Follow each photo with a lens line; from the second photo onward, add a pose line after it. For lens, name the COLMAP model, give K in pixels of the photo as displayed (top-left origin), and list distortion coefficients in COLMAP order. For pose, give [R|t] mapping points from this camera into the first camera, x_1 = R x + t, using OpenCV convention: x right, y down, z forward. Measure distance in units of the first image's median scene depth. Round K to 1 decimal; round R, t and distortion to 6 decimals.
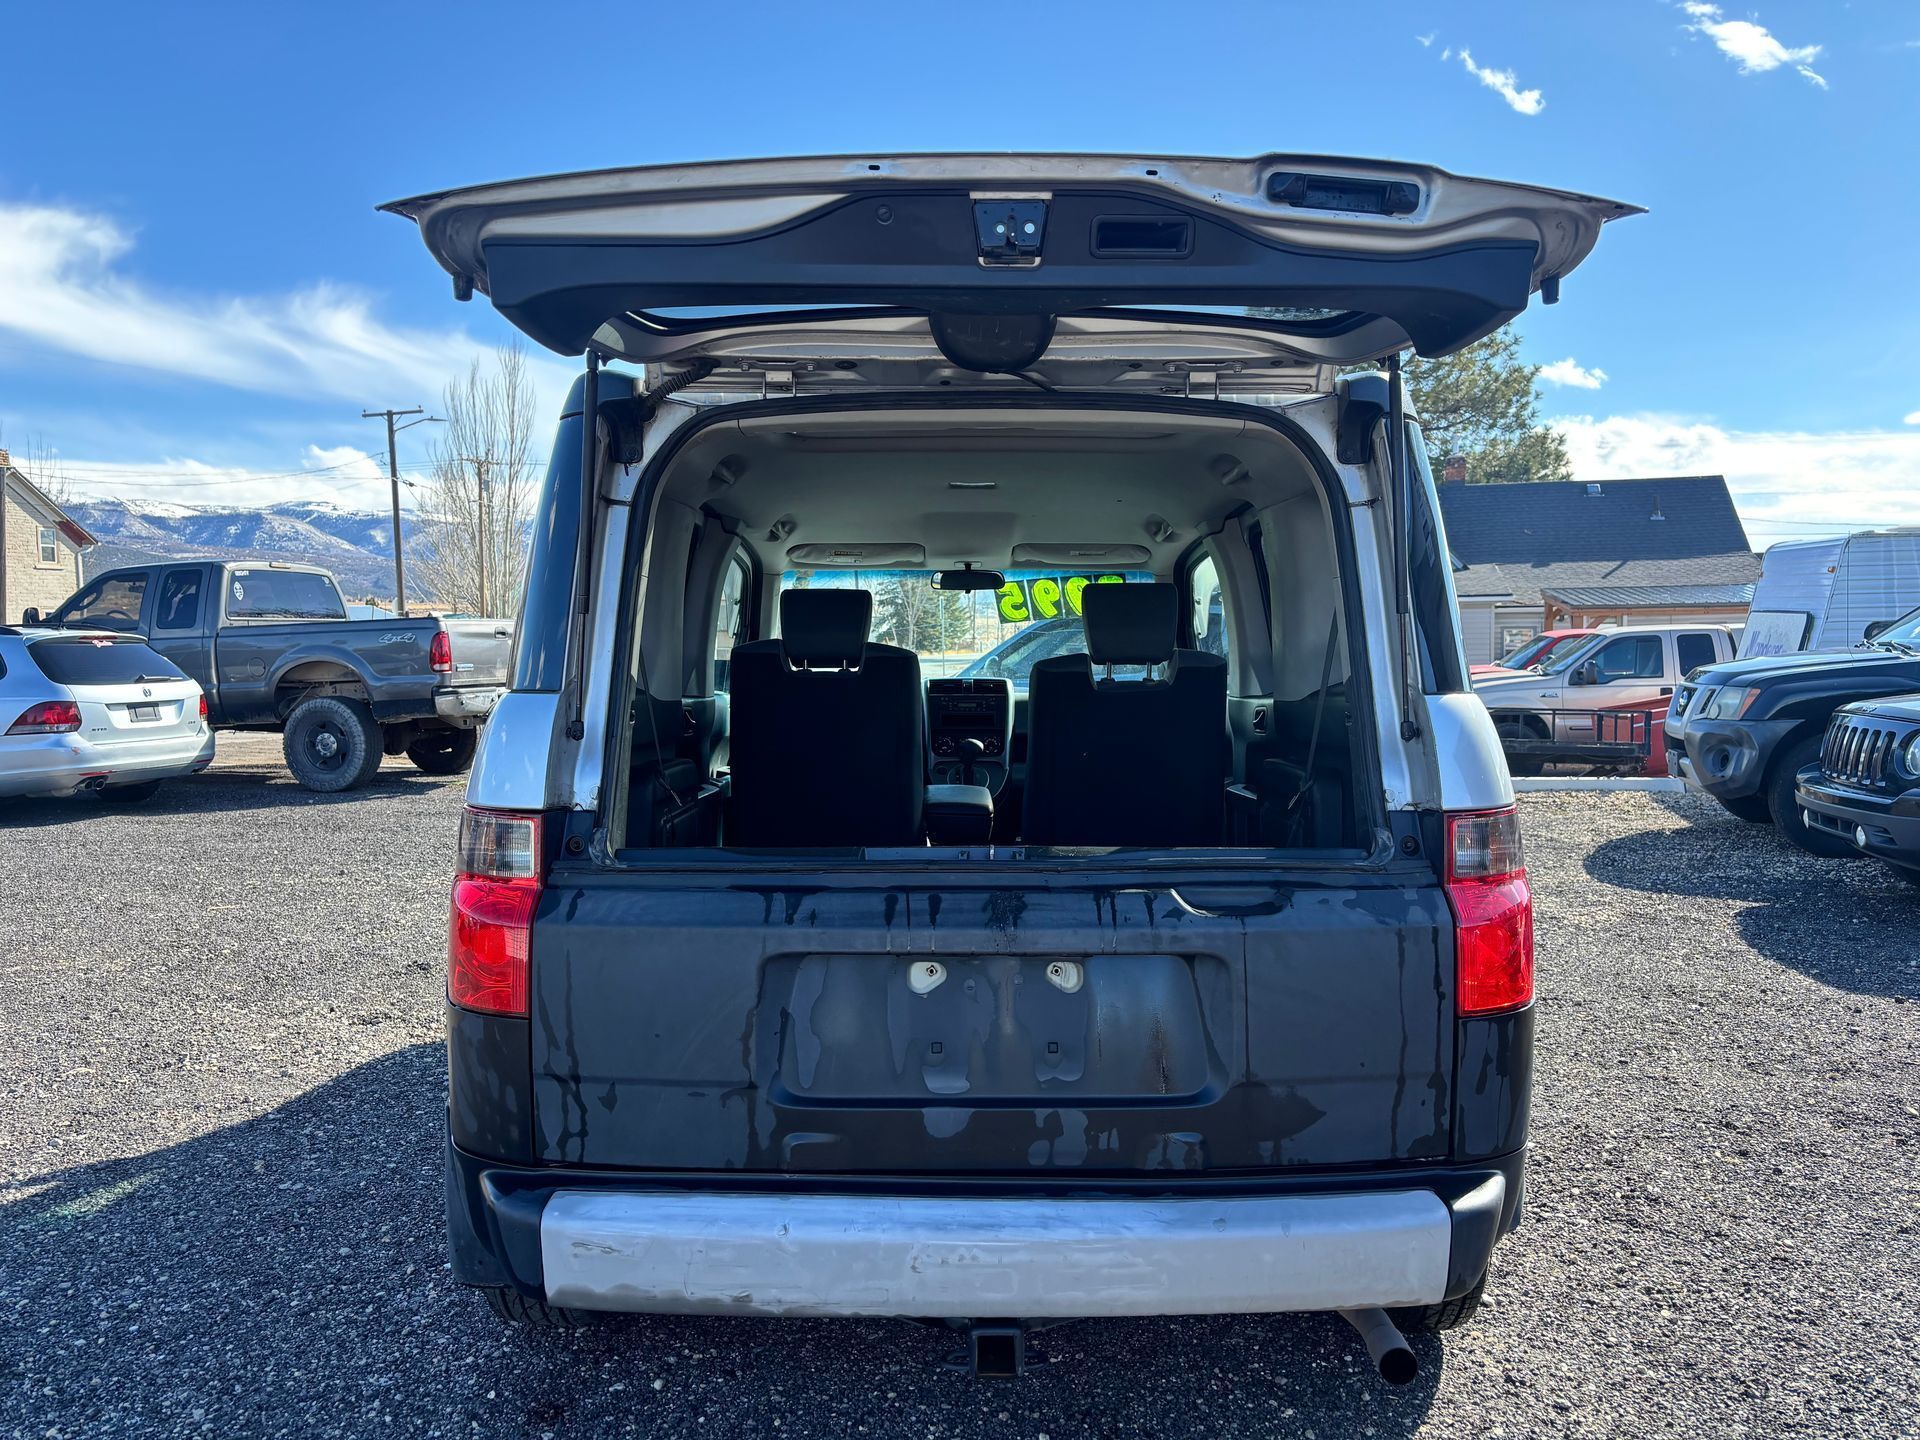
lens RADIAL K [[1466.6, 0, 954.4], [0, 1466.6, 735.7], [0, 0, 1]] dist [0.055556, -0.065204]
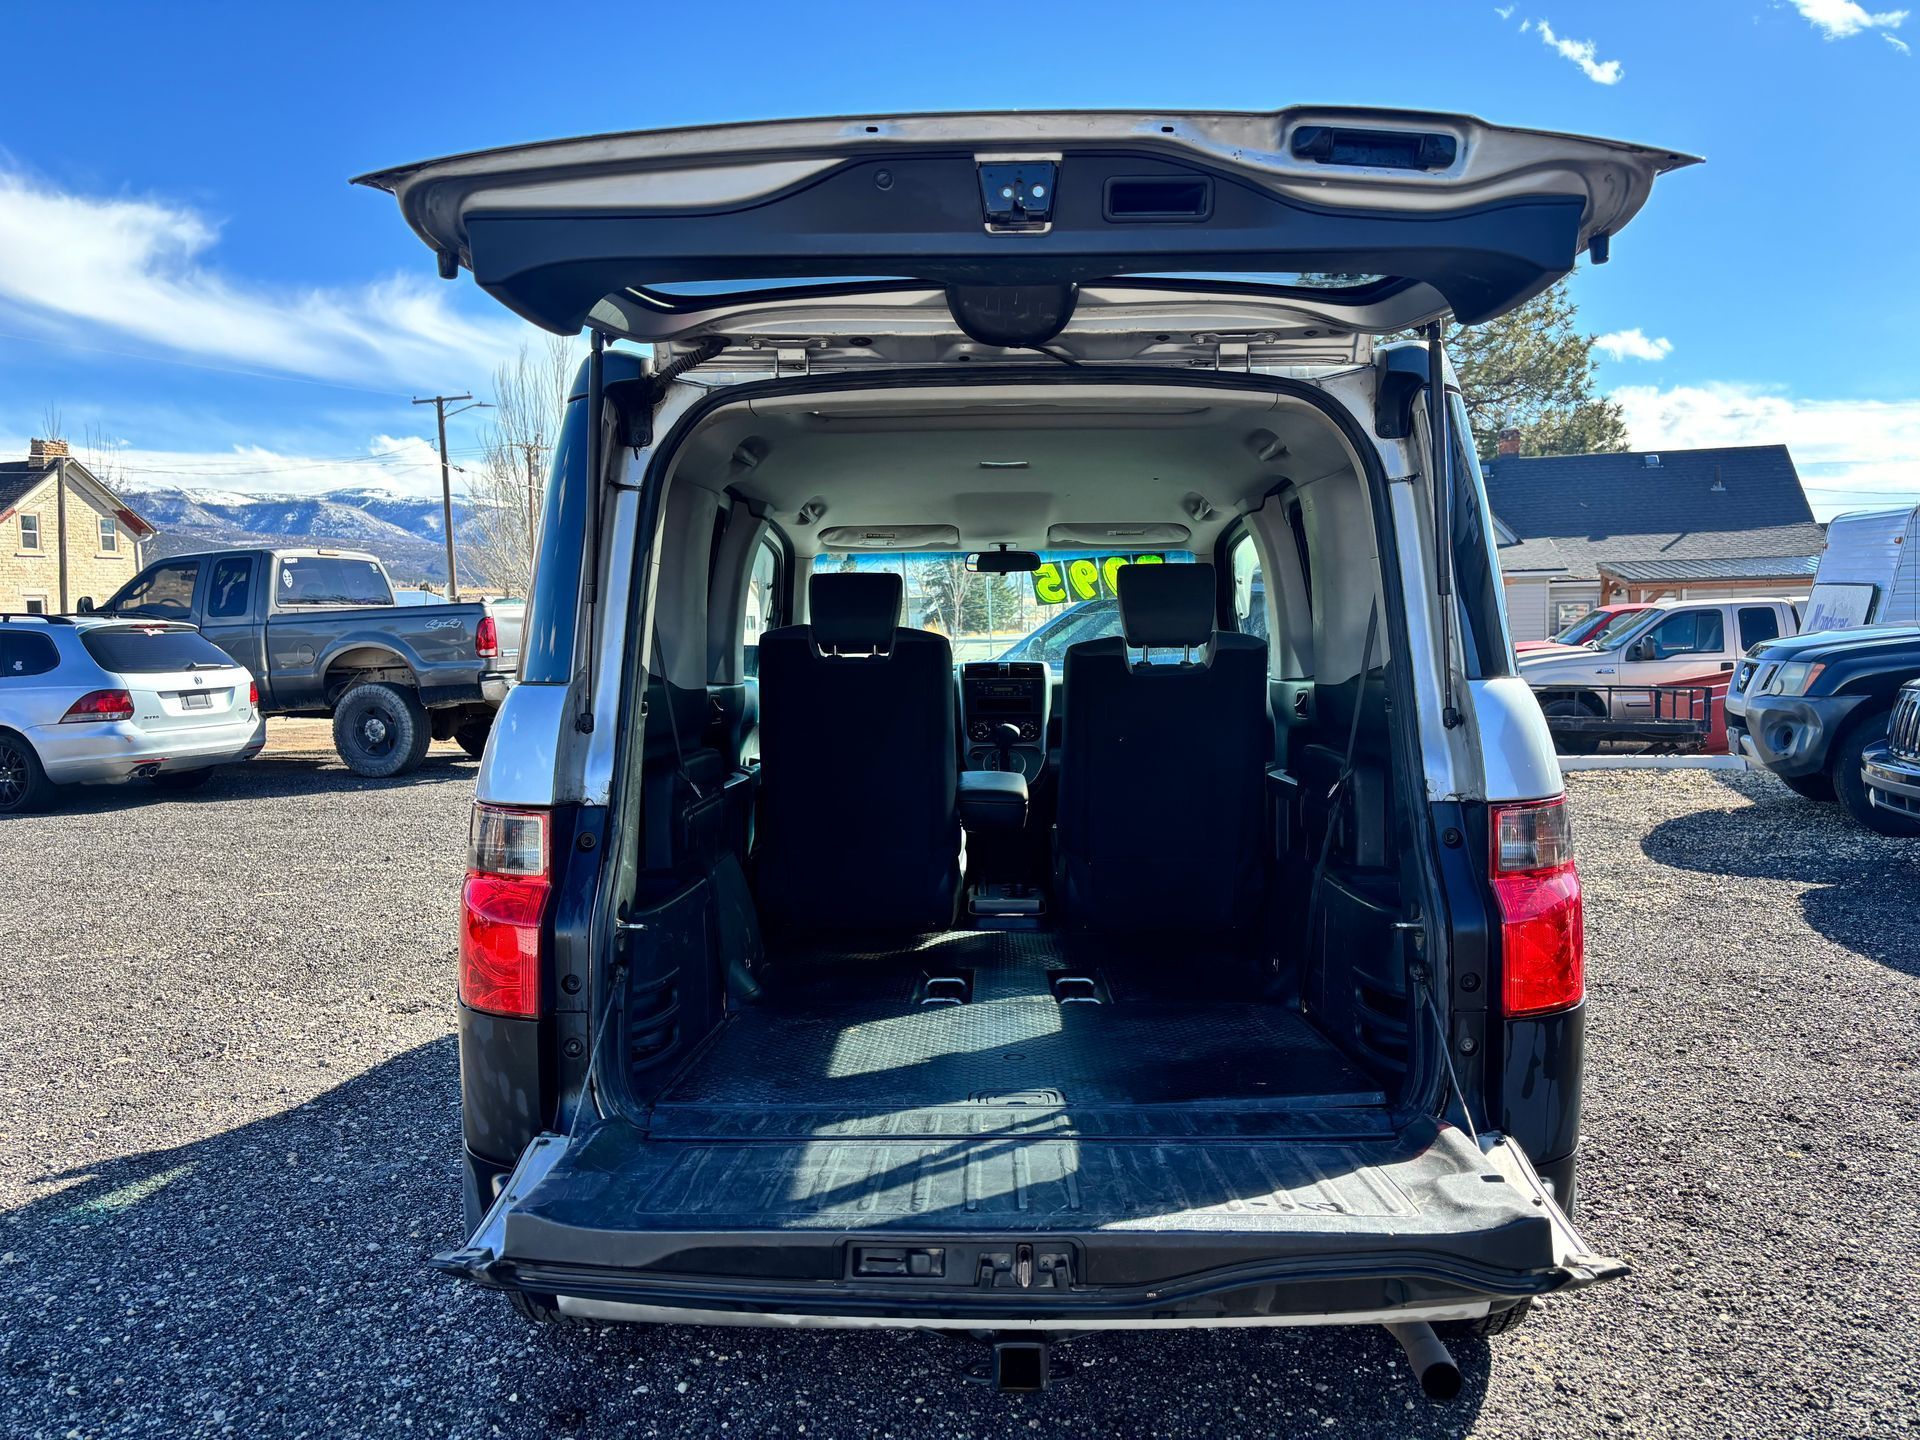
lens RADIAL K [[1465.5, 0, 961.4], [0, 1465.5, 737.0], [0, 0, 1]] dist [0.054222, -0.061599]
pose [[0.999551, -0.006515, -0.029237, 0.010876], [0.006939, 0.999872, 0.014447, -0.003926], [0.029139, -0.014643, 0.999468, 0.021195]]
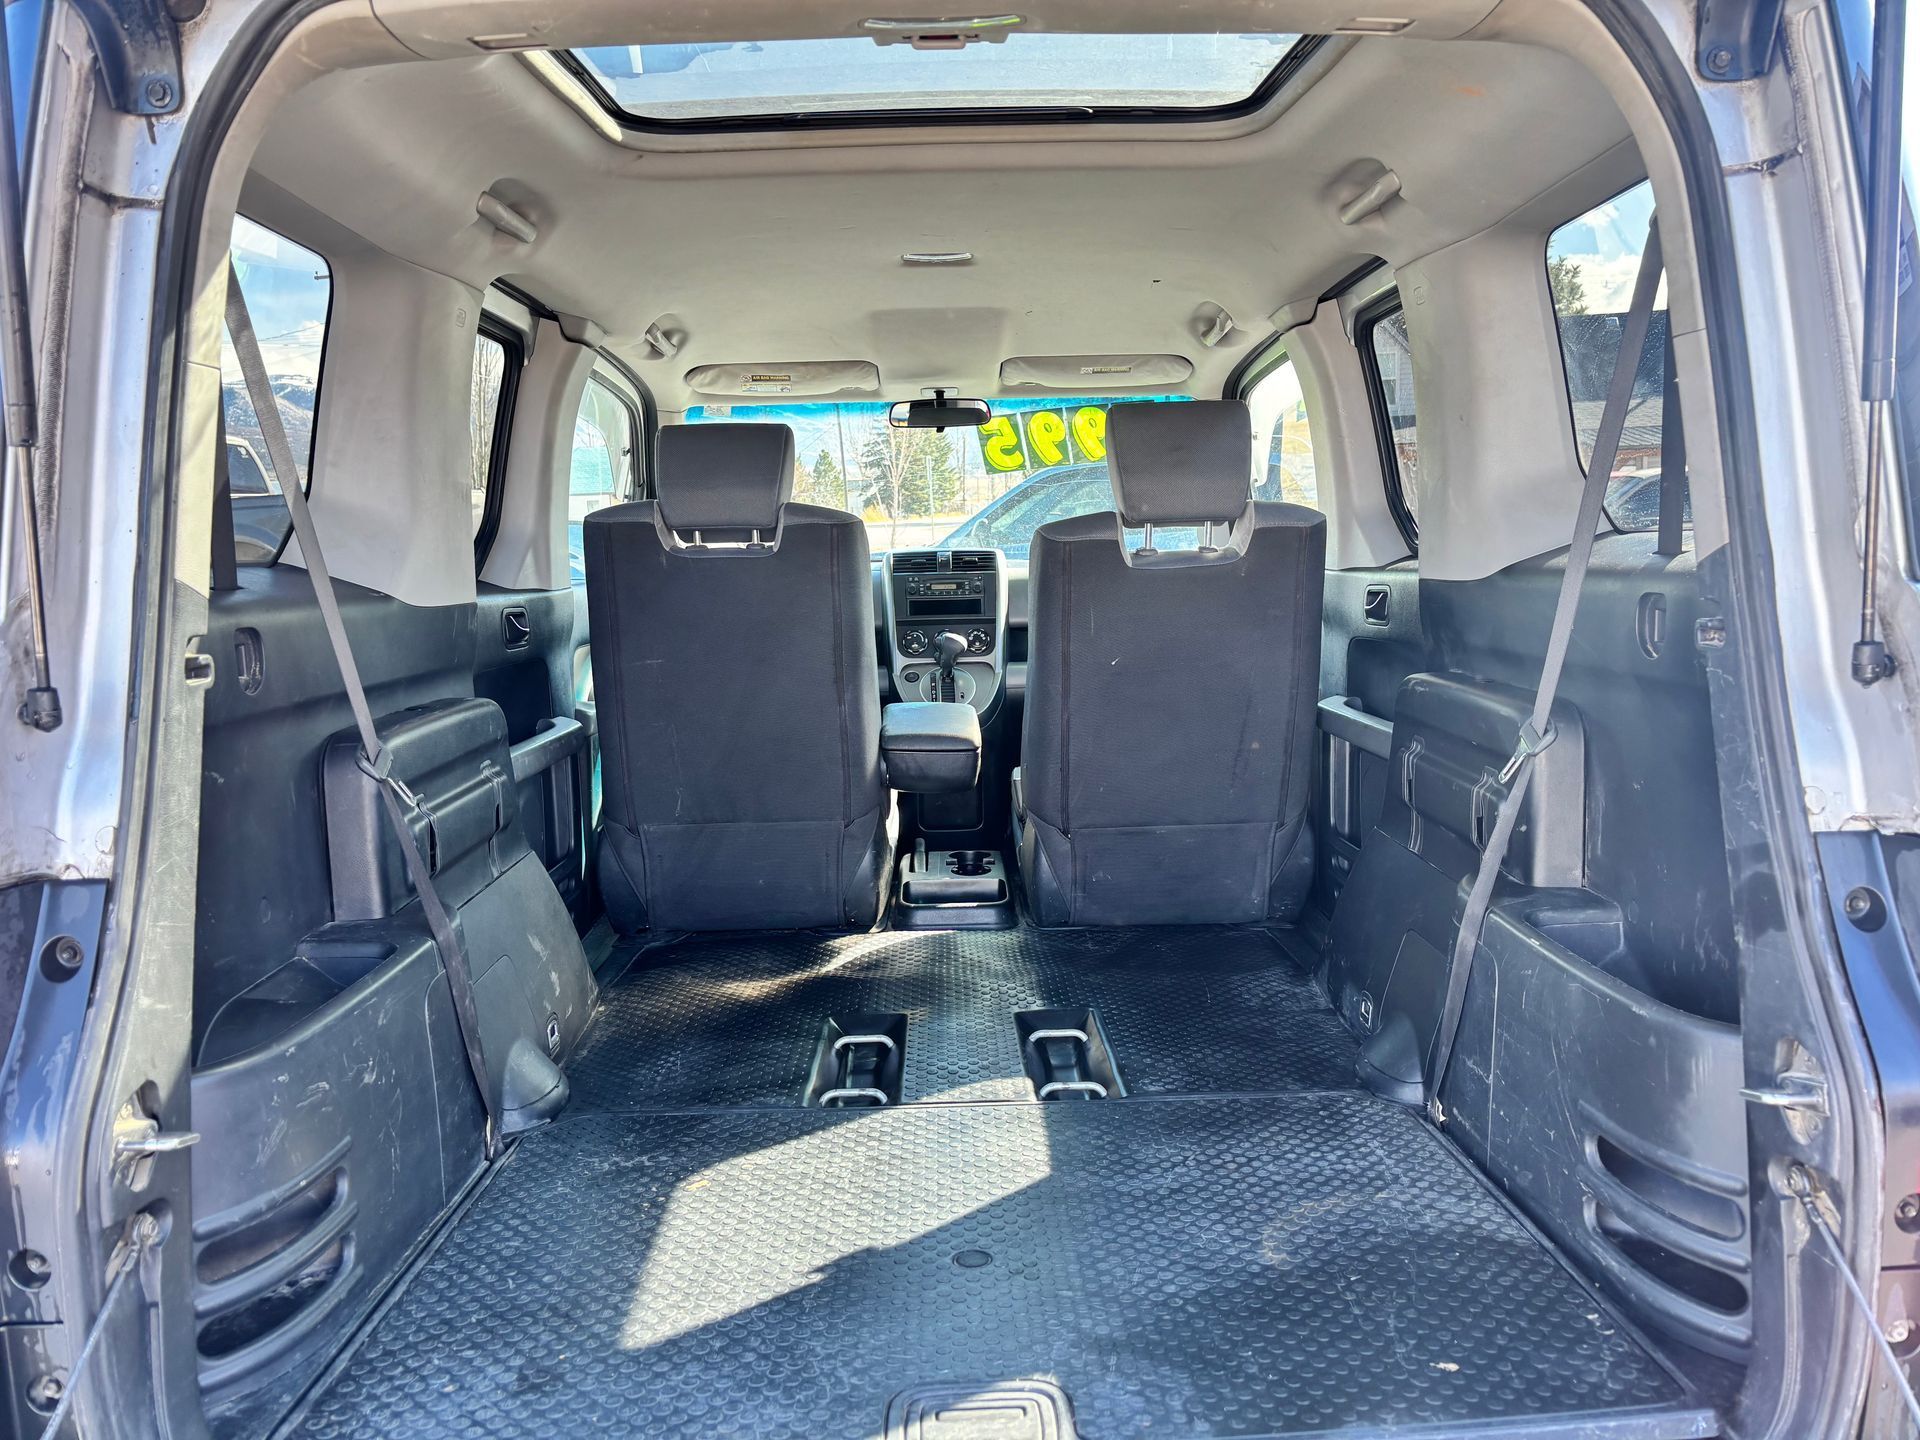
lens RADIAL K [[1448.2, 0, 959.0], [0, 1448.2, 756.8], [0, 0, 1]] dist [0.049540, -0.067160]
pose [[0.999651, -0.025977, 0.004788, 0.012696], [0.025306, 0.993796, 0.108297, -0.017389], [-0.007572, -0.108138, 0.994107, 0.314234]]
